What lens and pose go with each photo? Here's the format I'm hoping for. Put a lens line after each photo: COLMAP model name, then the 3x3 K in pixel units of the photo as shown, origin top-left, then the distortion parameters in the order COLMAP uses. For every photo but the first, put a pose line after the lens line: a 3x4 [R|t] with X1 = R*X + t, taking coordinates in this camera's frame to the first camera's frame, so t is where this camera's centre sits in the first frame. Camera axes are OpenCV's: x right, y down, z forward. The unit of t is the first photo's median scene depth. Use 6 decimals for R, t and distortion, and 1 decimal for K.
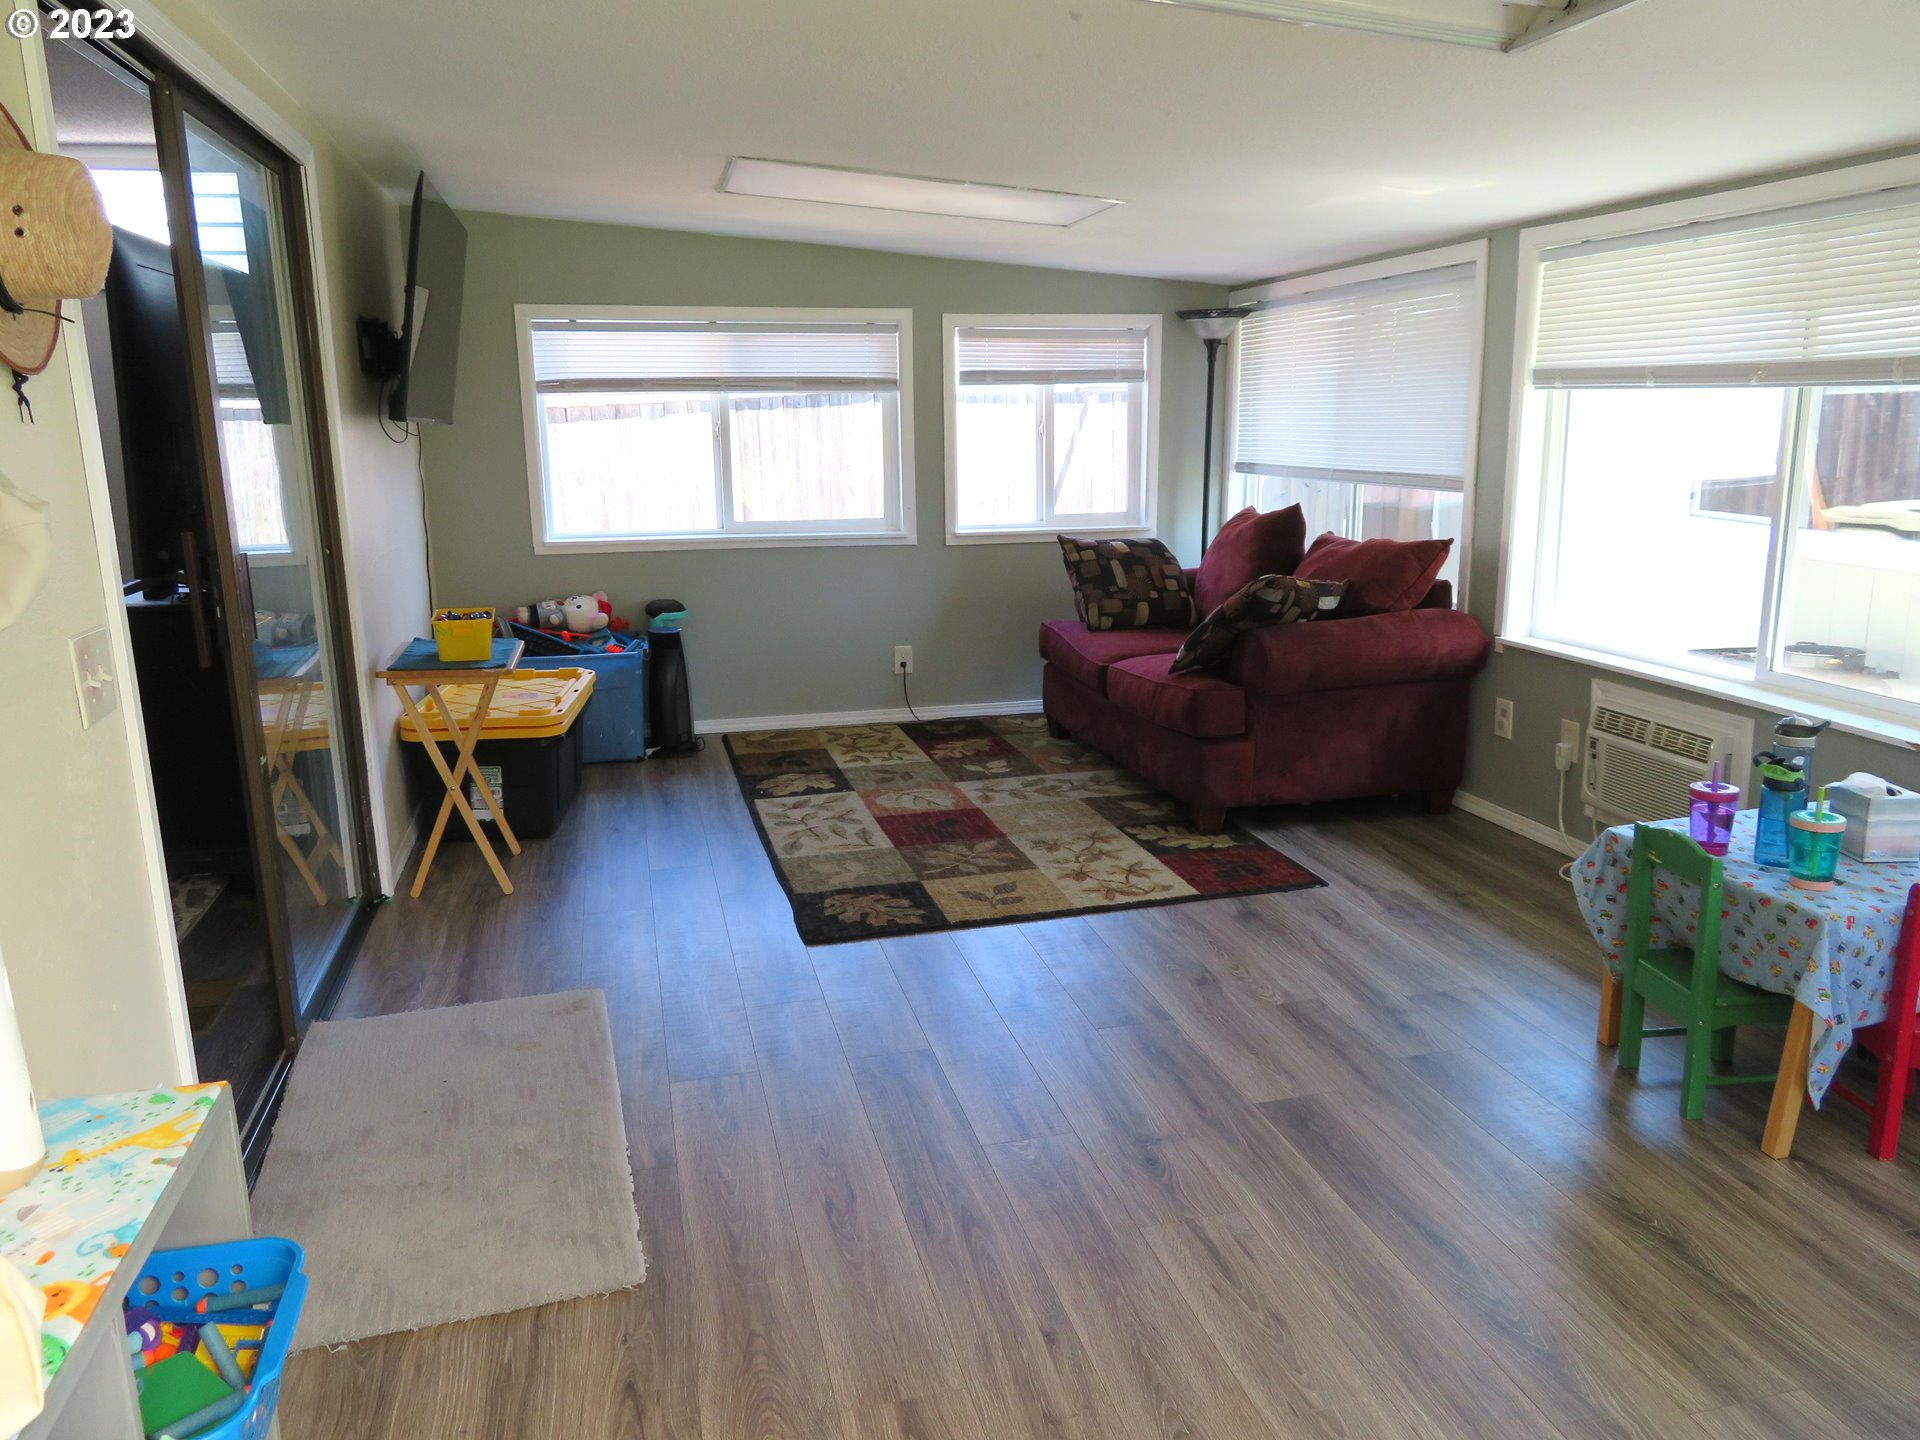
lens RADIAL K [[1362.2, 0, 961.5], [0, 1362.2, 718.0], [0, 0, 1]] dist [-0.011440, -0.000289]
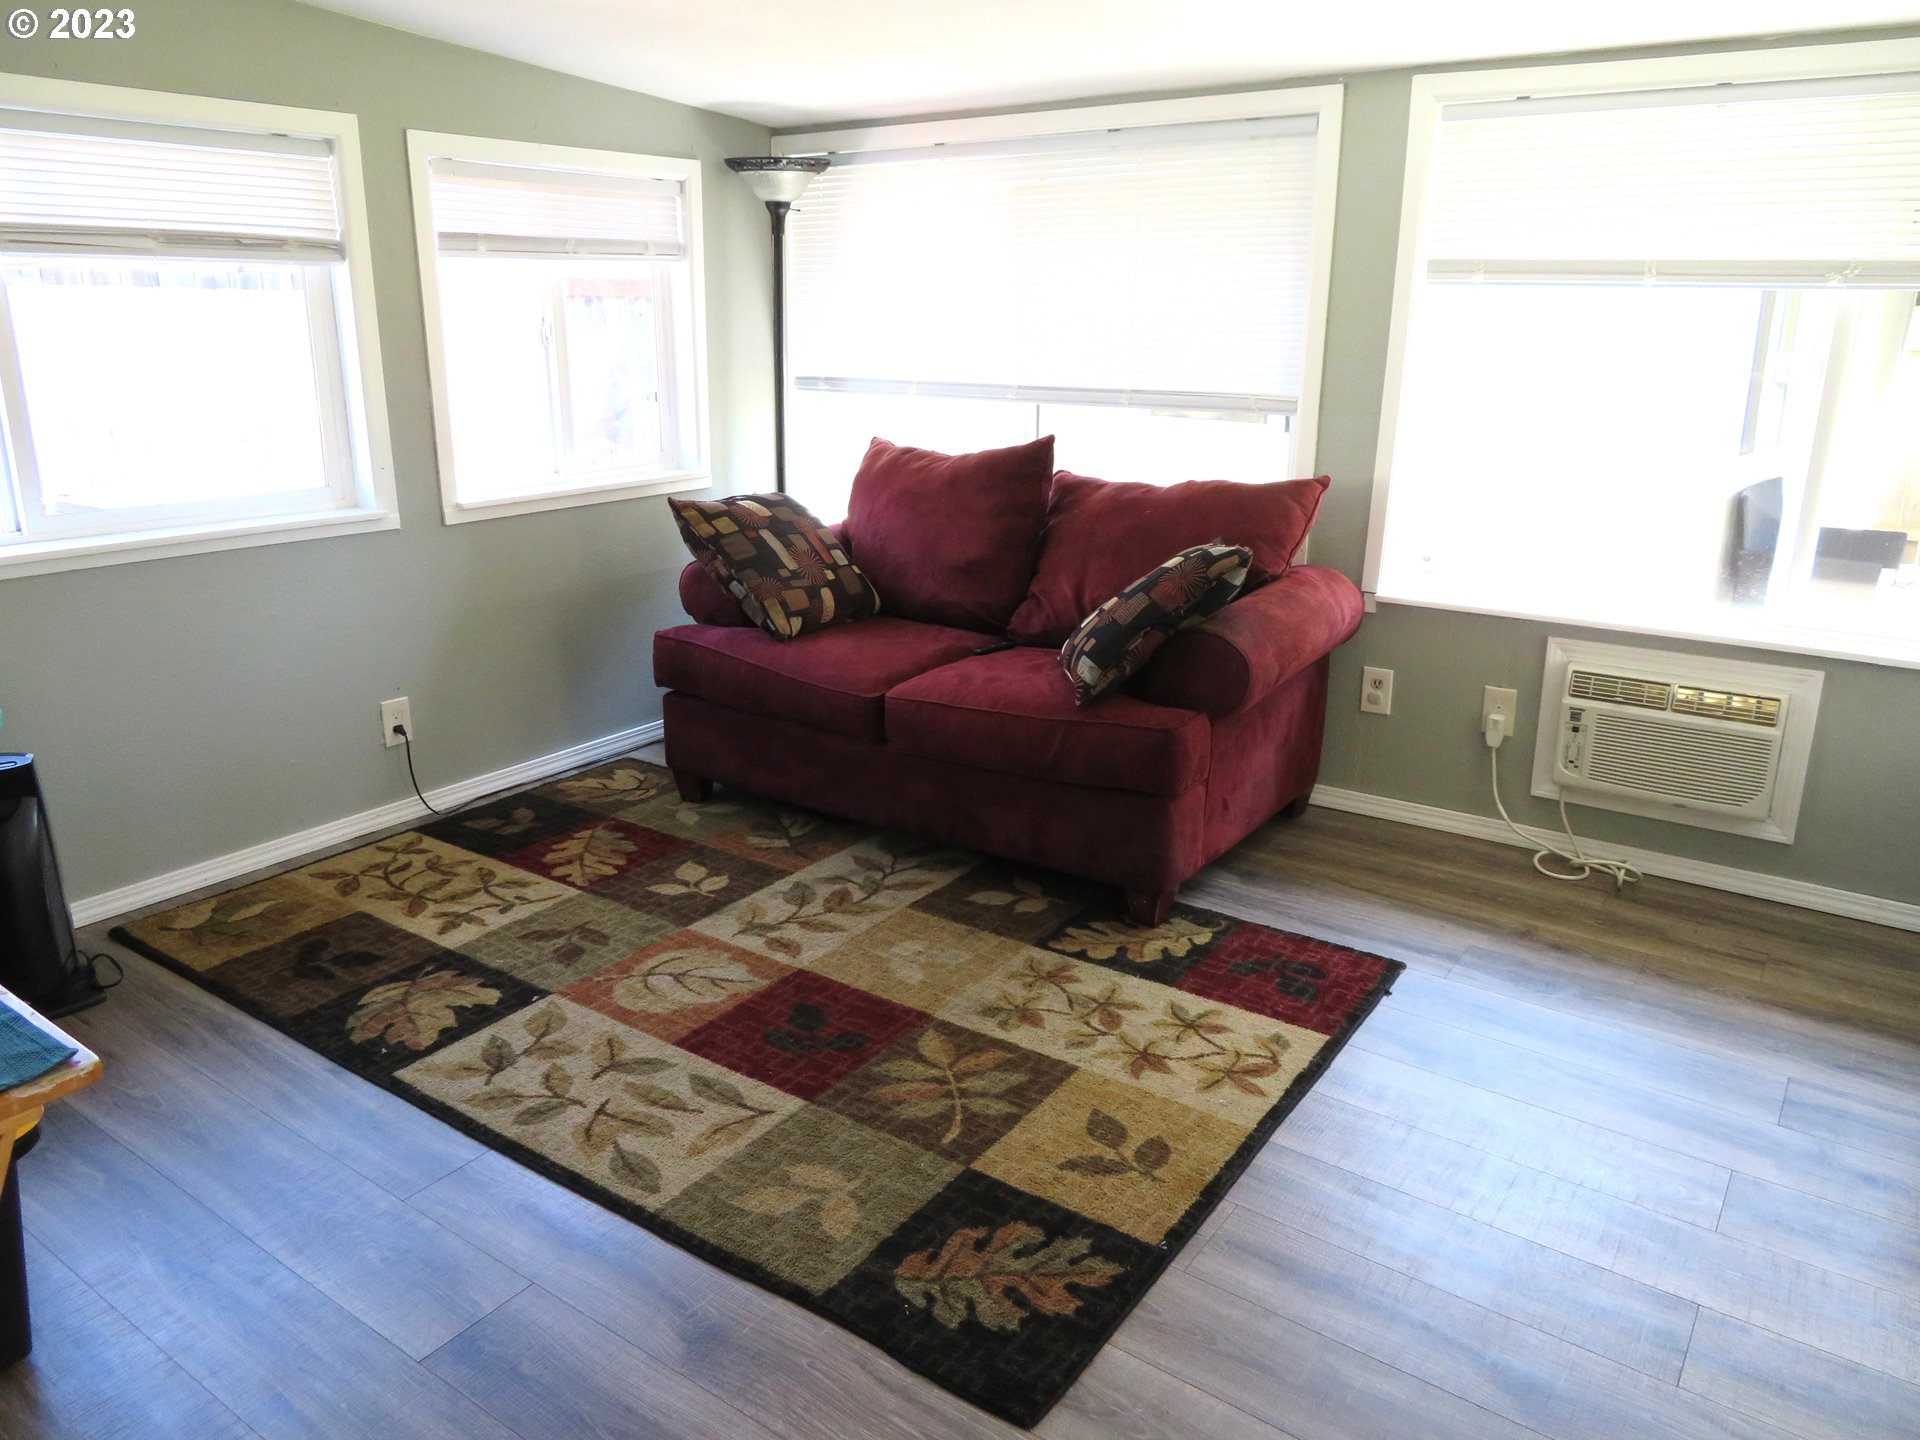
lens RADIAL K [[1362.2, 0, 958.5], [0, 1362.2, 719.7], [0, 0, 1]] dist [-0.011440, -0.000289]
pose [[0.760529, -0.177464, 0.624581, -0.294467], [0.129858, 0.984063, 0.121482, -0.108323], [-0.636185, -0.011283, 0.771454, 0.488815]]
